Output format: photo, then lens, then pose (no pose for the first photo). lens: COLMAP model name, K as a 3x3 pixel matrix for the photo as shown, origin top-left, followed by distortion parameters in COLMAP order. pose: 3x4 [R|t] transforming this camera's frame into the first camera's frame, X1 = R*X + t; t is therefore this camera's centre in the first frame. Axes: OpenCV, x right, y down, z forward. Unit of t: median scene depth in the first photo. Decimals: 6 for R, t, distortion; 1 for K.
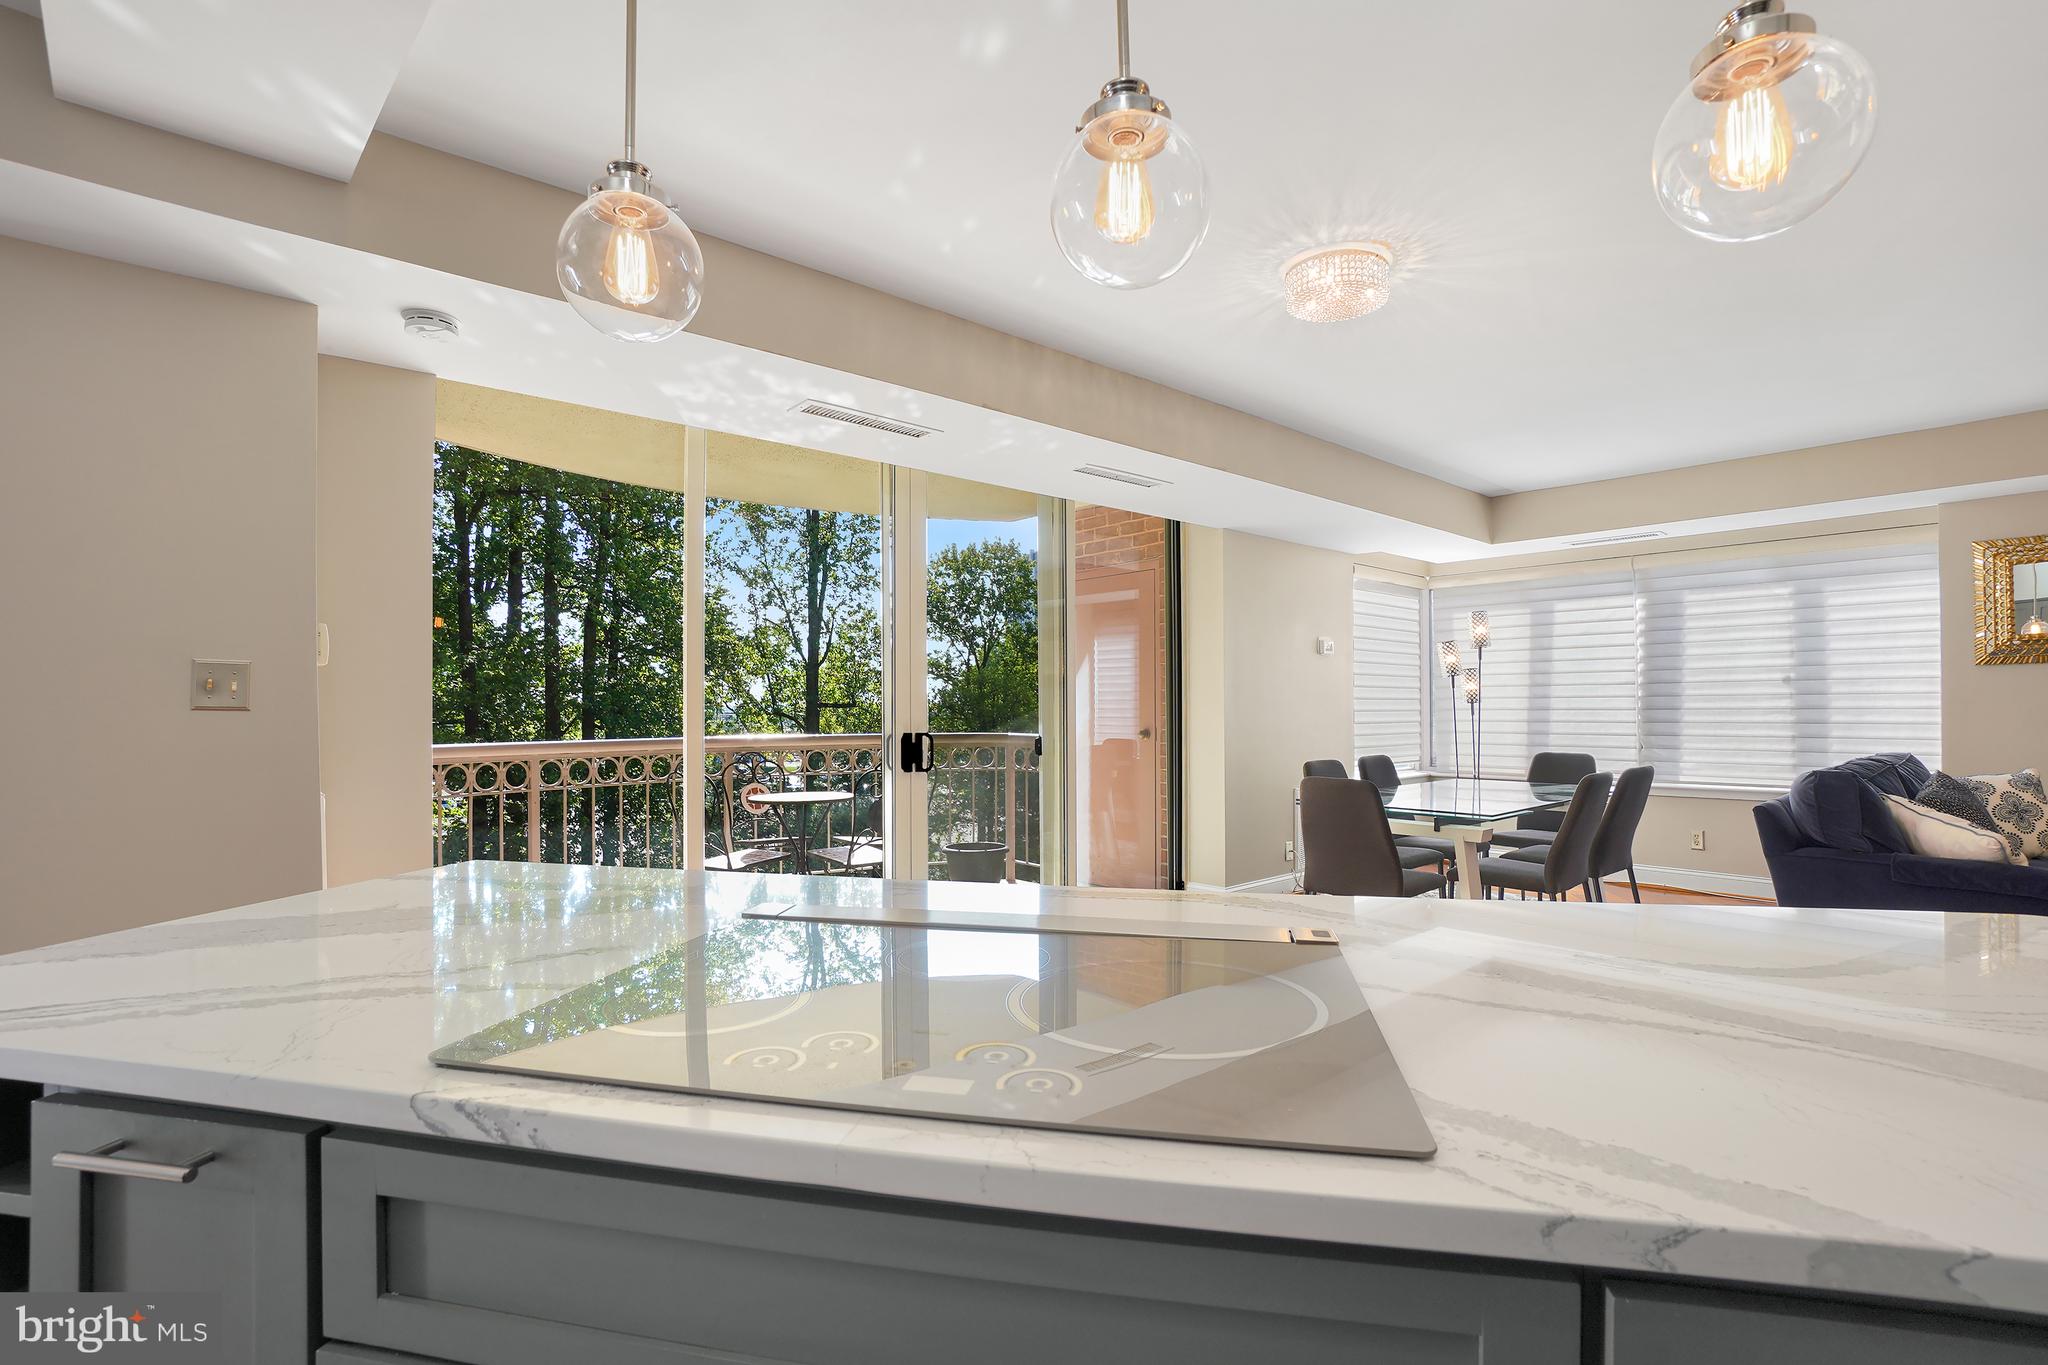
lens RADIAL K [[945.5, 0, 1026.4], [0, 945.5, 690.4], [0, 0, 1]] dist [-0.065074, 0.025431]
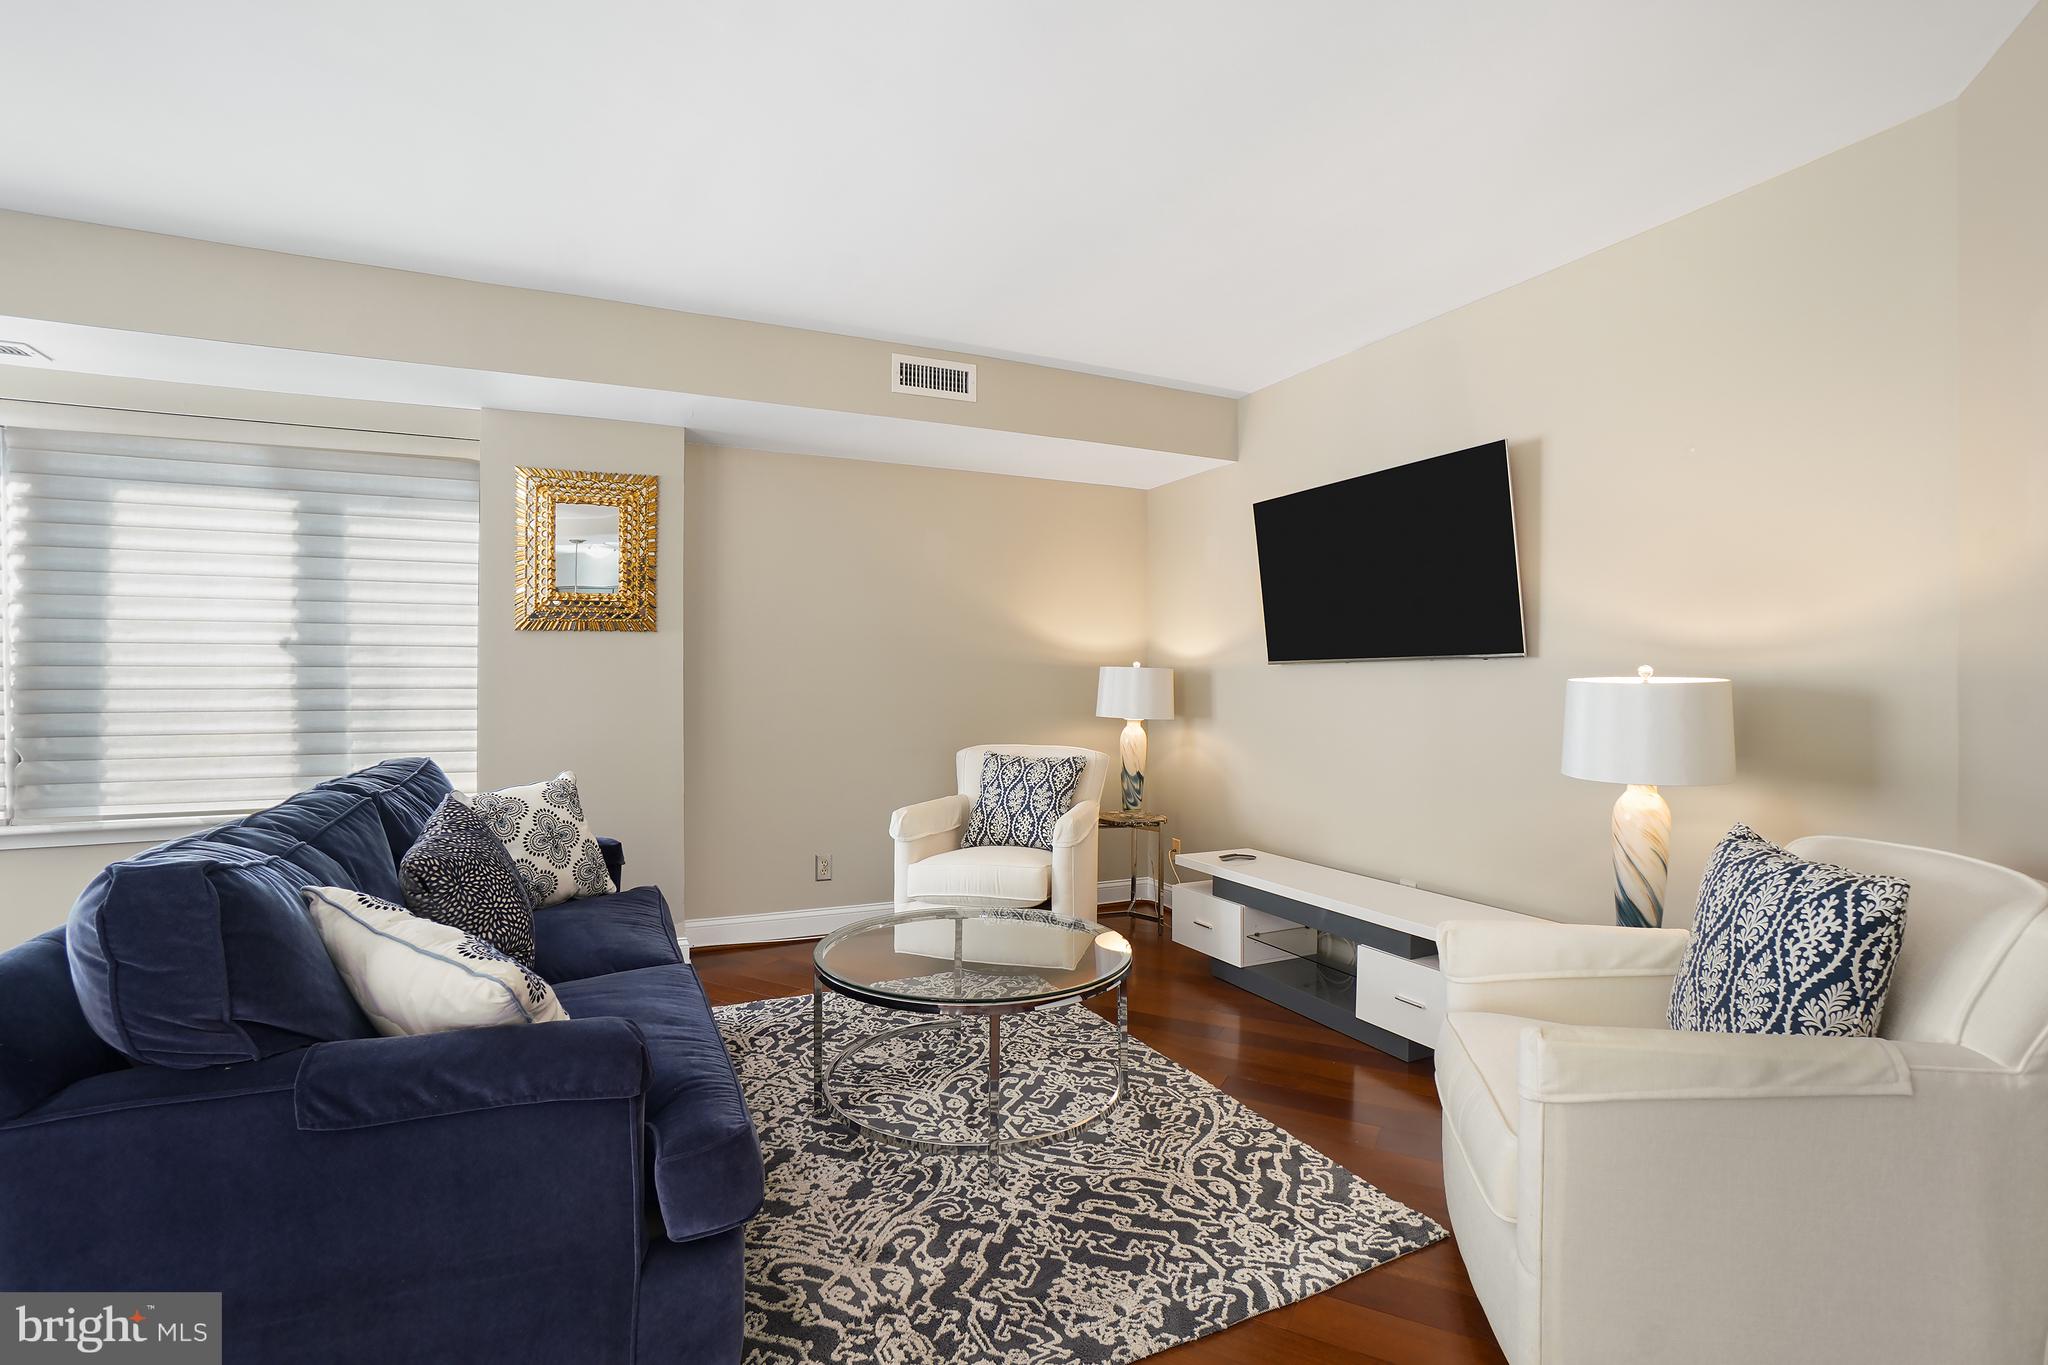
lens RADIAL K [[945.5, 0, 1026.4], [0, 945.5, 690.4], [0, 0, 1]] dist [-0.065074, 0.025431]
pose [[0.280334, -0.009064, 0.959860, 0.346900], [-0.020798, 0.999663, 0.015514, 0.000651], [-0.959677, -0.024312, 0.280051, 0.307170]]
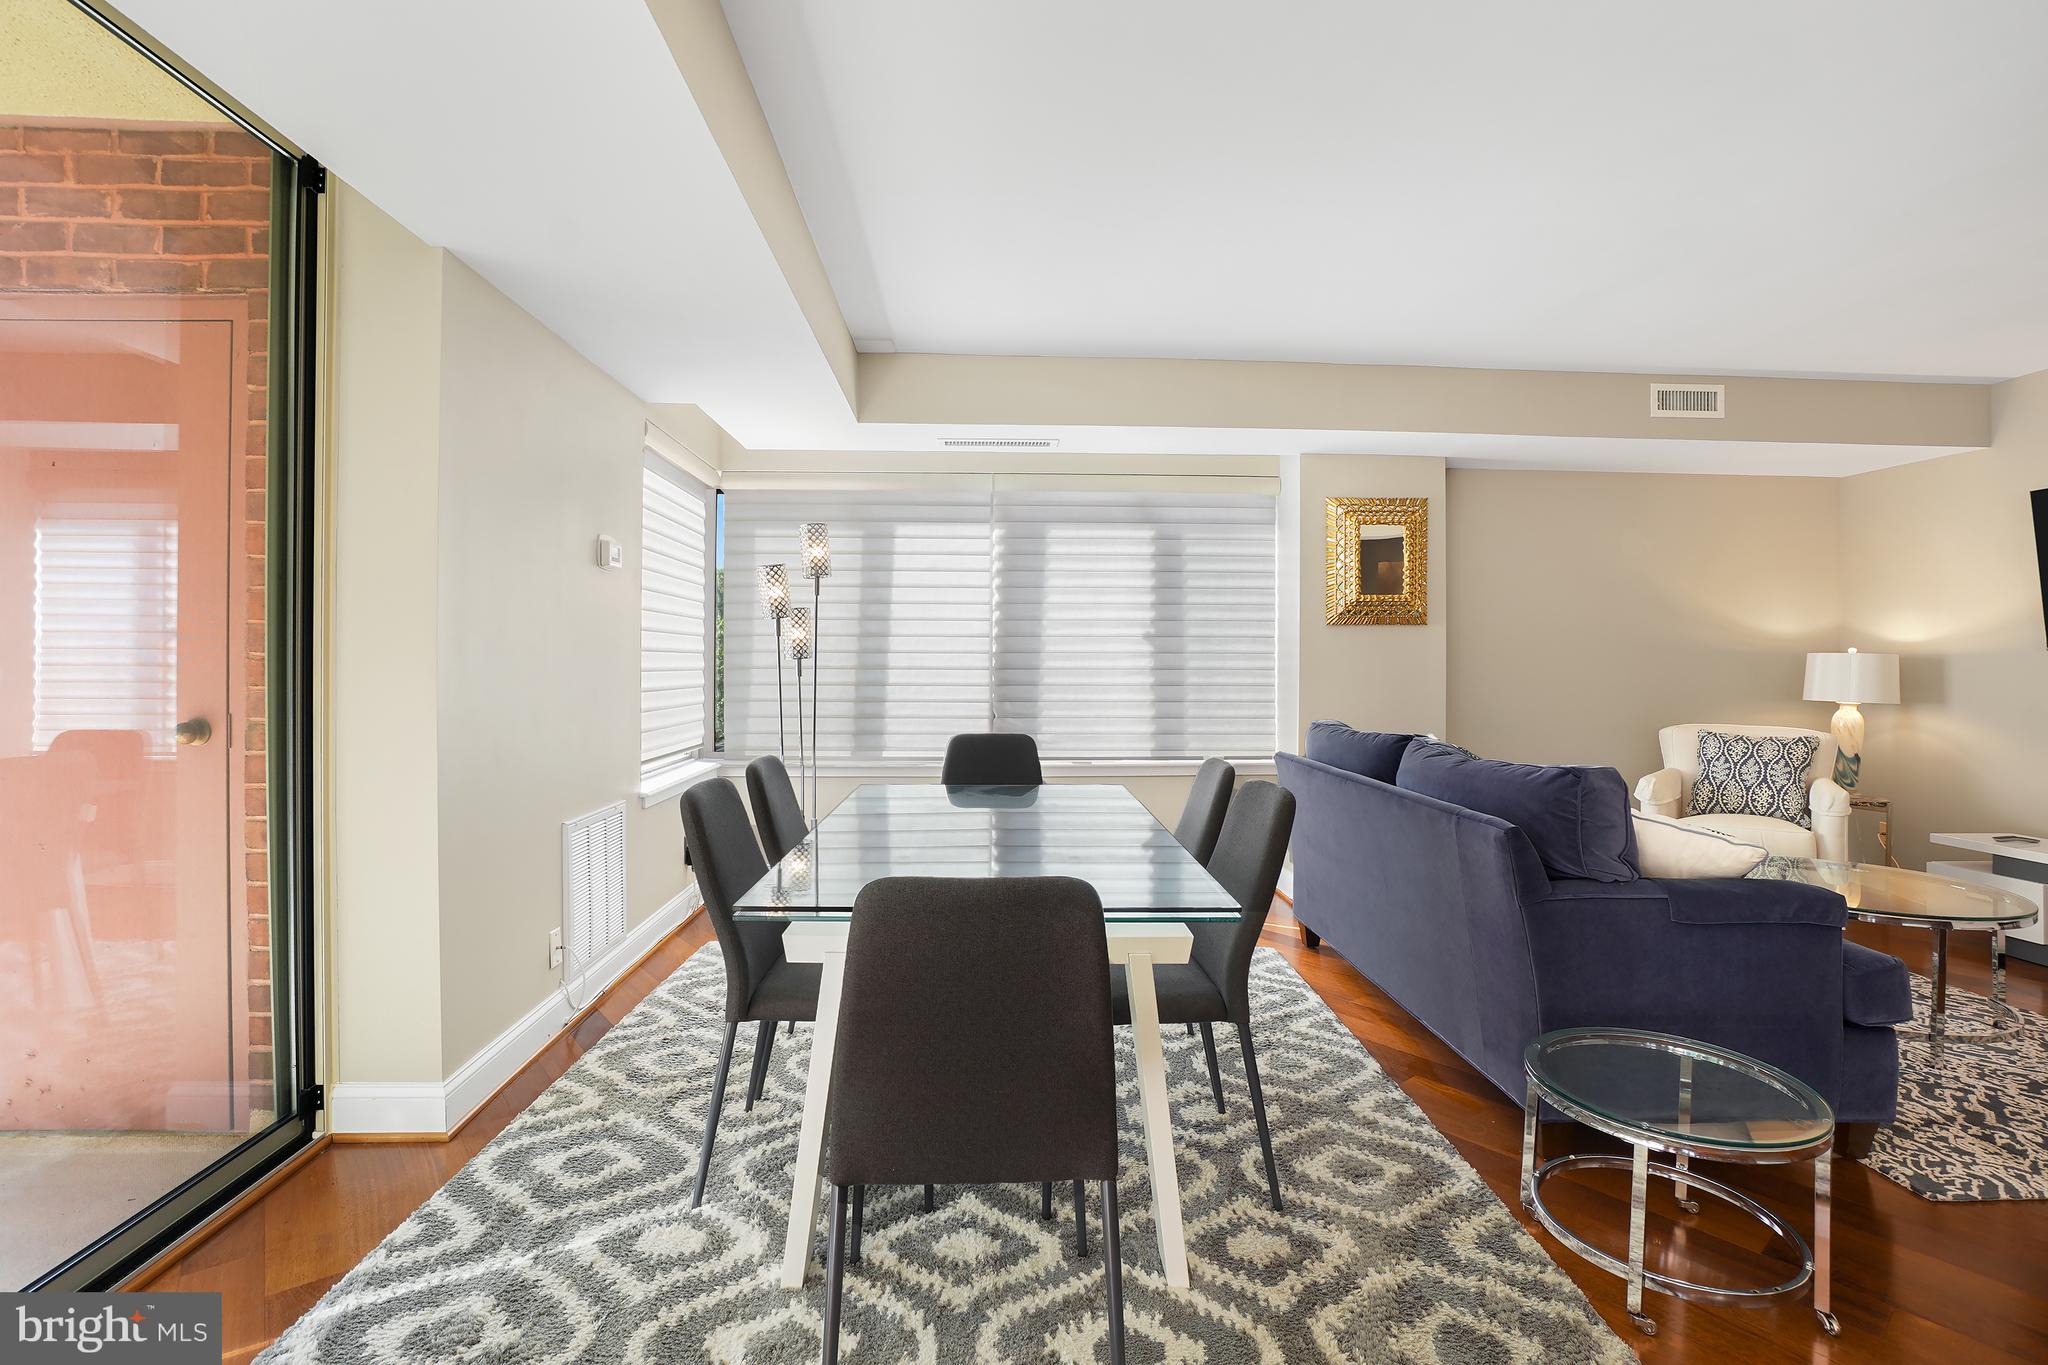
lens RADIAL K [[966.3, 0, 1026.4], [0, 966.3, 669.3], [0, 0, 1]] dist [-0.063860, 0.024524]
pose [[0.633331, 0.000132, 0.773881, 0.044290], [-0.020474, 0.999653, 0.016585, 0.007015], [-0.773610, -0.026348, 0.633114, 0.486136]]
